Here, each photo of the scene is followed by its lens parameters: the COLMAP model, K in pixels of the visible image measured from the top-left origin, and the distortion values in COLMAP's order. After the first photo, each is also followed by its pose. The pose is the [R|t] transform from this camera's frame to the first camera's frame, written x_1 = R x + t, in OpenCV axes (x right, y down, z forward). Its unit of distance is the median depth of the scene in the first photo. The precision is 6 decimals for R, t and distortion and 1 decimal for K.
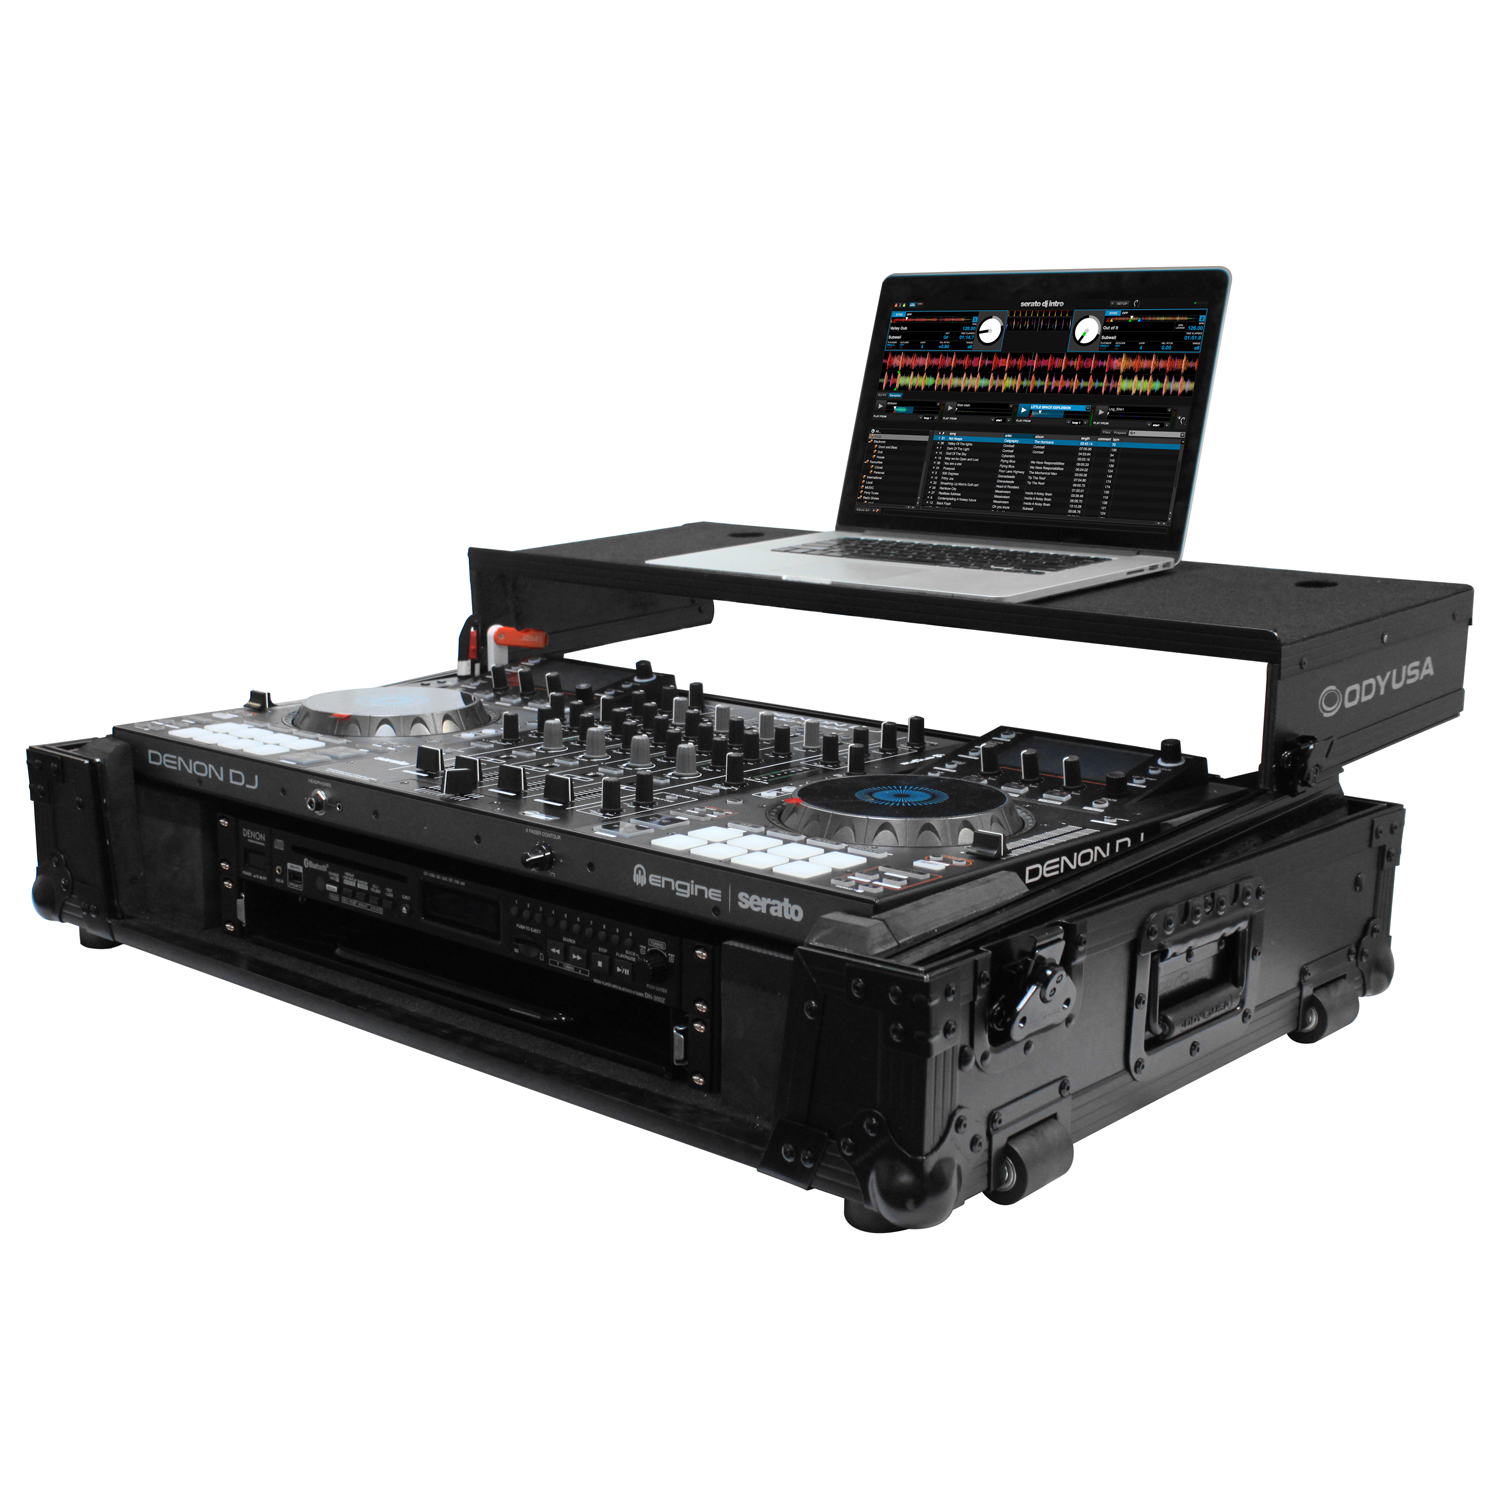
lens RADIAL K [[2127.3, 0, 750.0], [0, 2127.3, 750.0], [0, 0, 1]] dist [-0.008212, 0.030709]
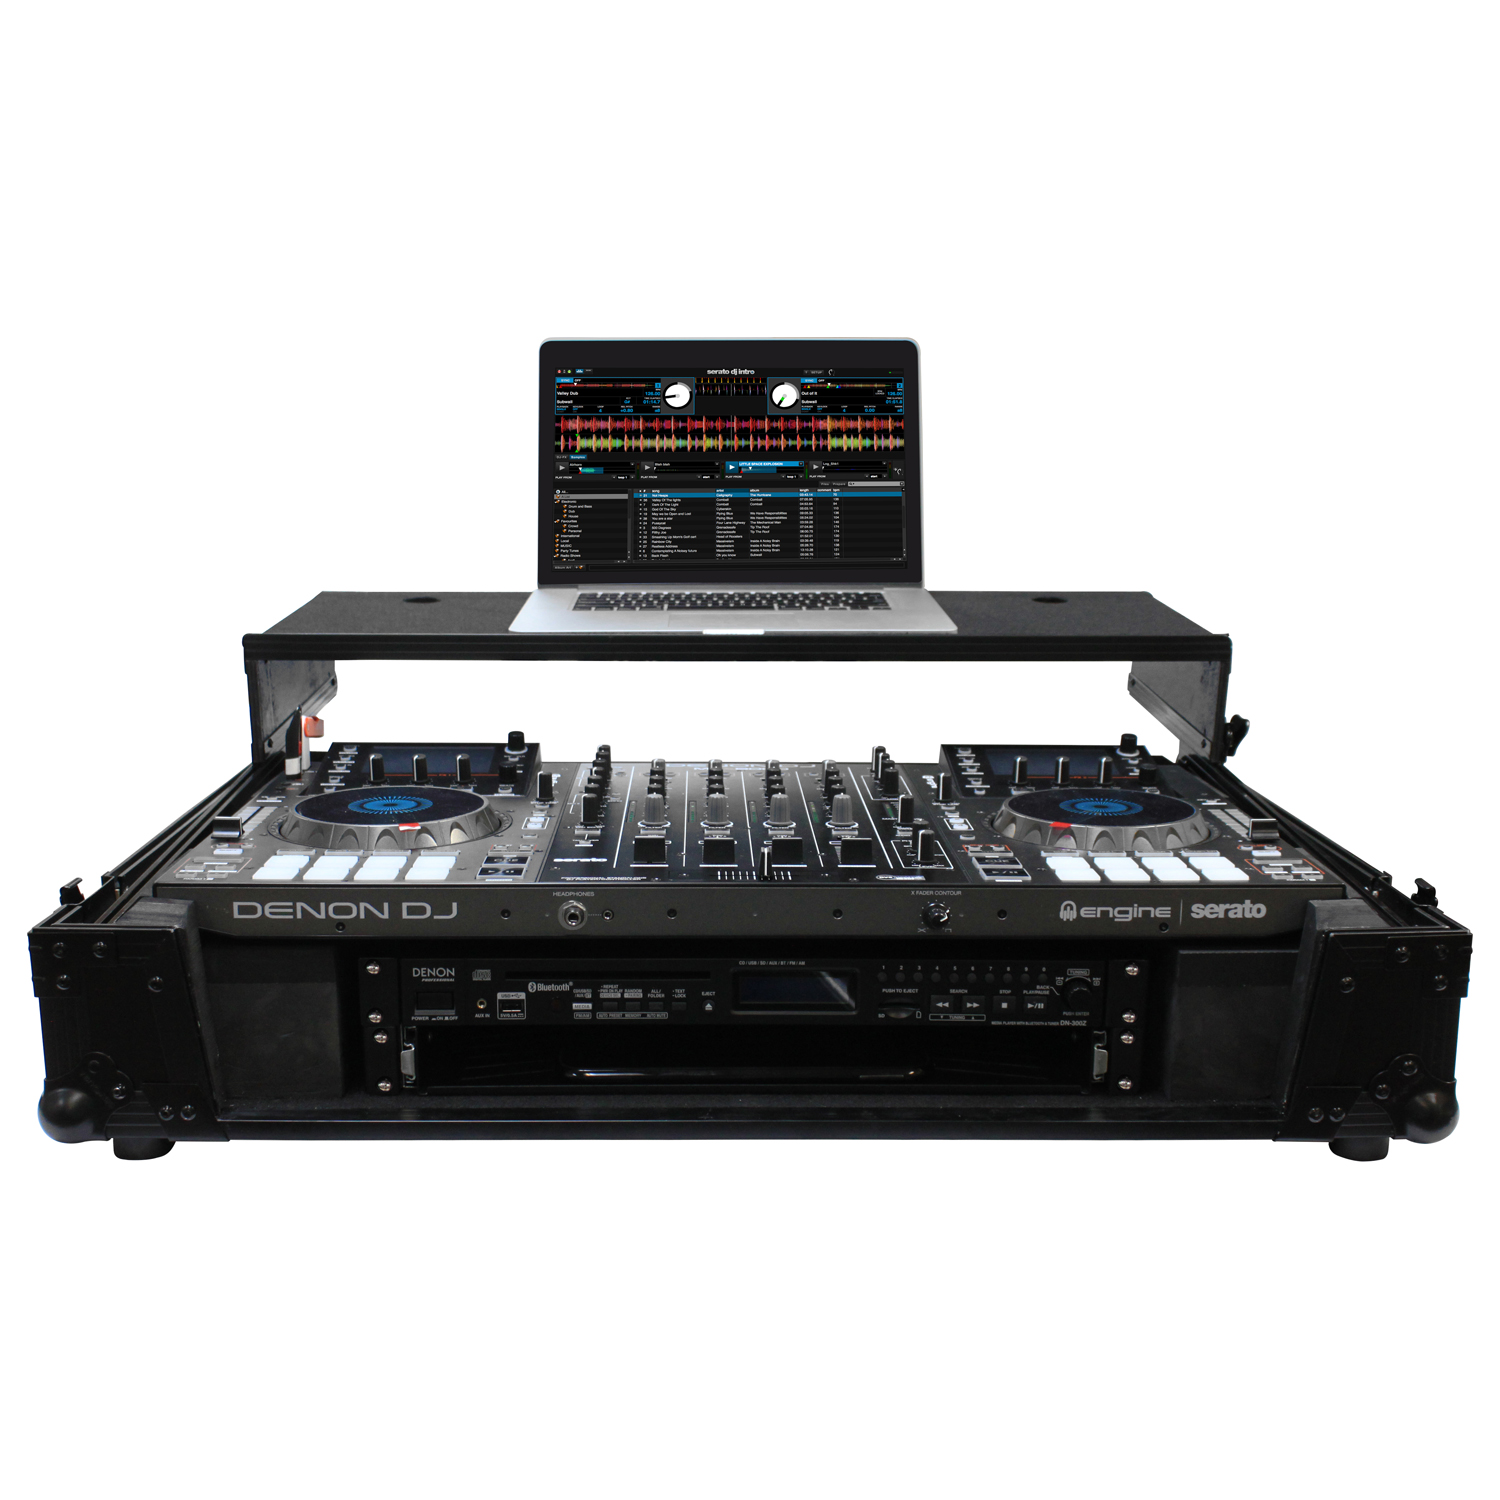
lens RADIAL K [[1887.7, 0, 695.5], [0, 1887.7, 720.6], [0, 0, 1]] dist [0.094731, -0.795241]
pose [[0.737057, -0.117803, 0.665484, -0.571498], [0.131117, 0.990907, 0.030190, -0.062503], [-0.662990, 0.065005, 0.745801, 0.291613]]
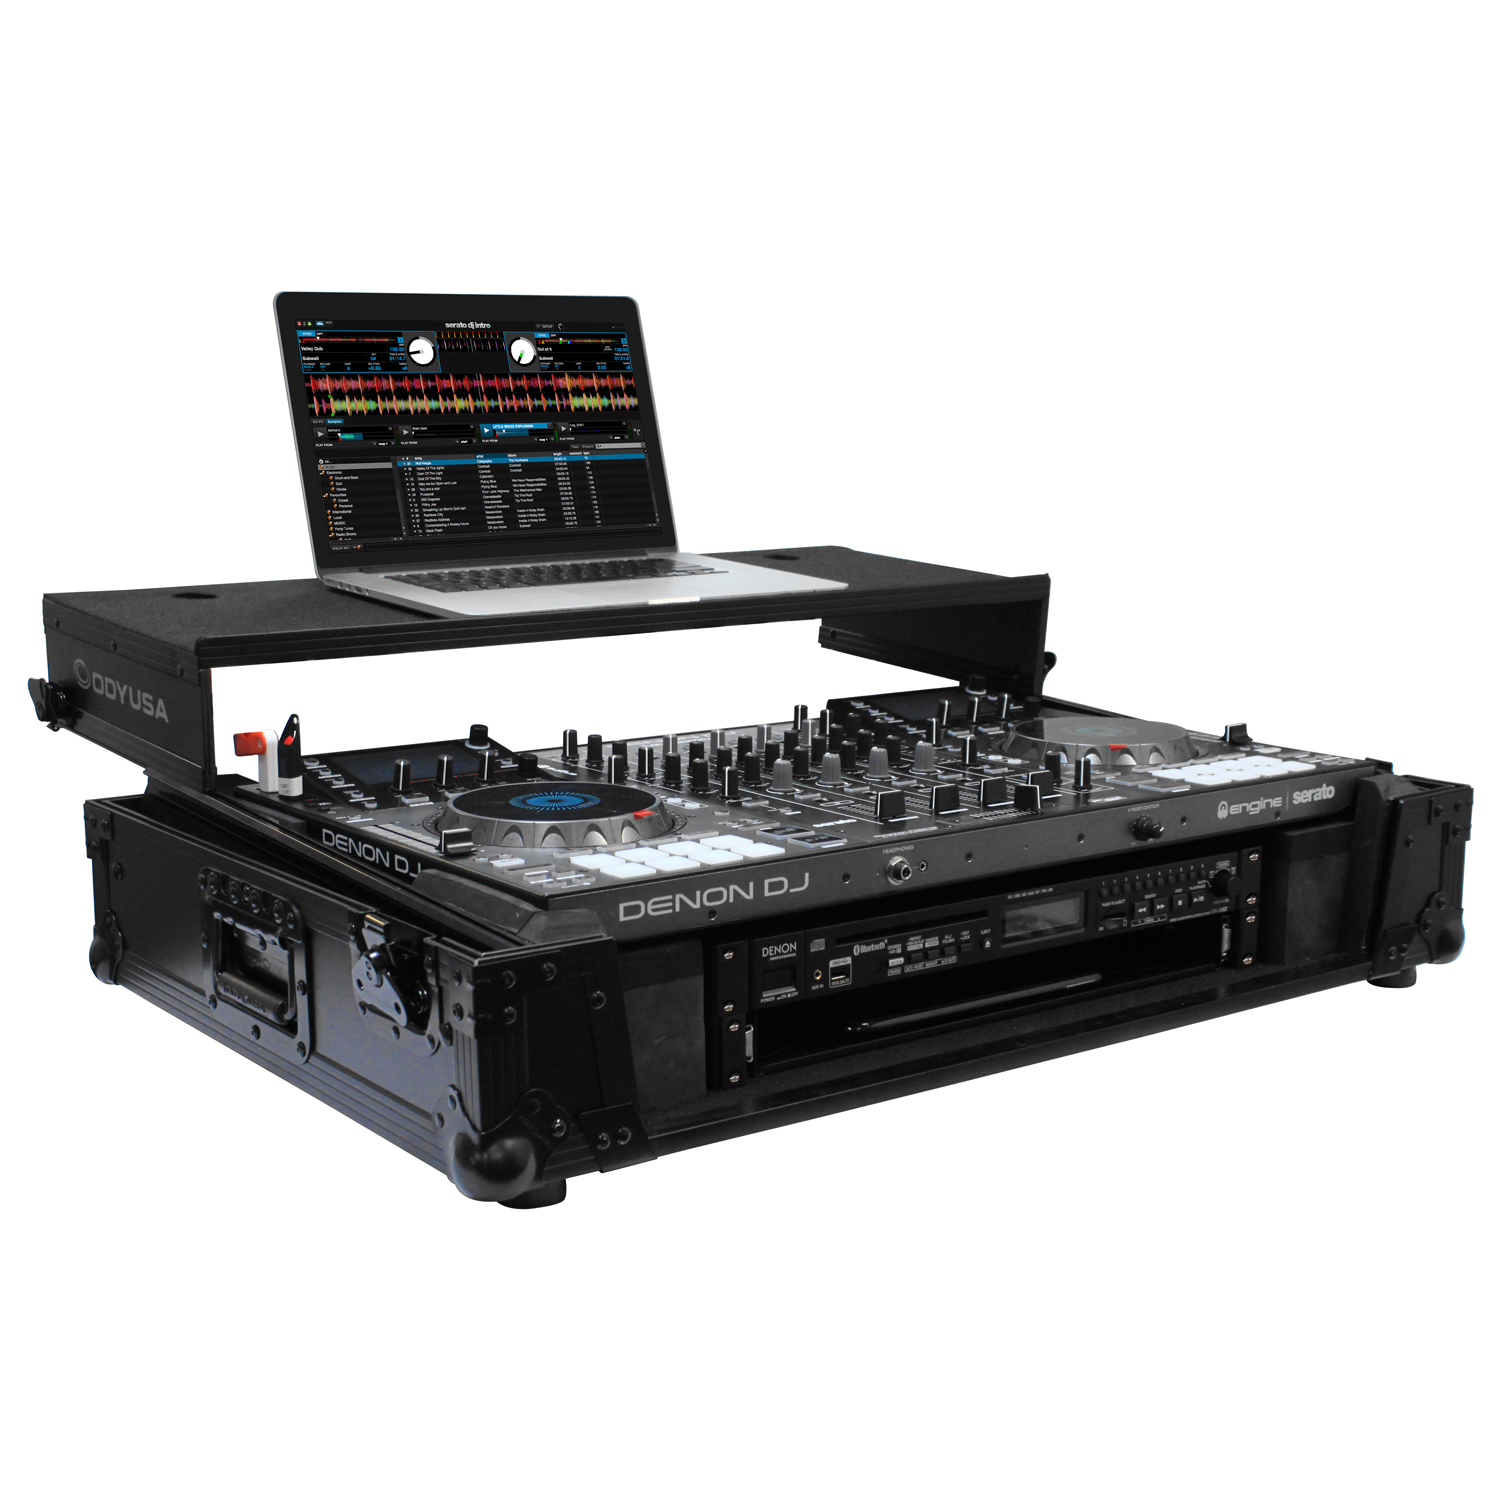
lens RADIAL K [[2264.3, 0, 662.7], [0, 2264.3, 812.2], [0, 0, 1]] dist [0.134021, -1.668895]
pose [[0.196599, -0.194430, 0.961013, -0.950066], [0.186195, 0.969709, 0.158099, -0.142083], [-0.962642, 0.147854, 0.226846, 0.717828]]
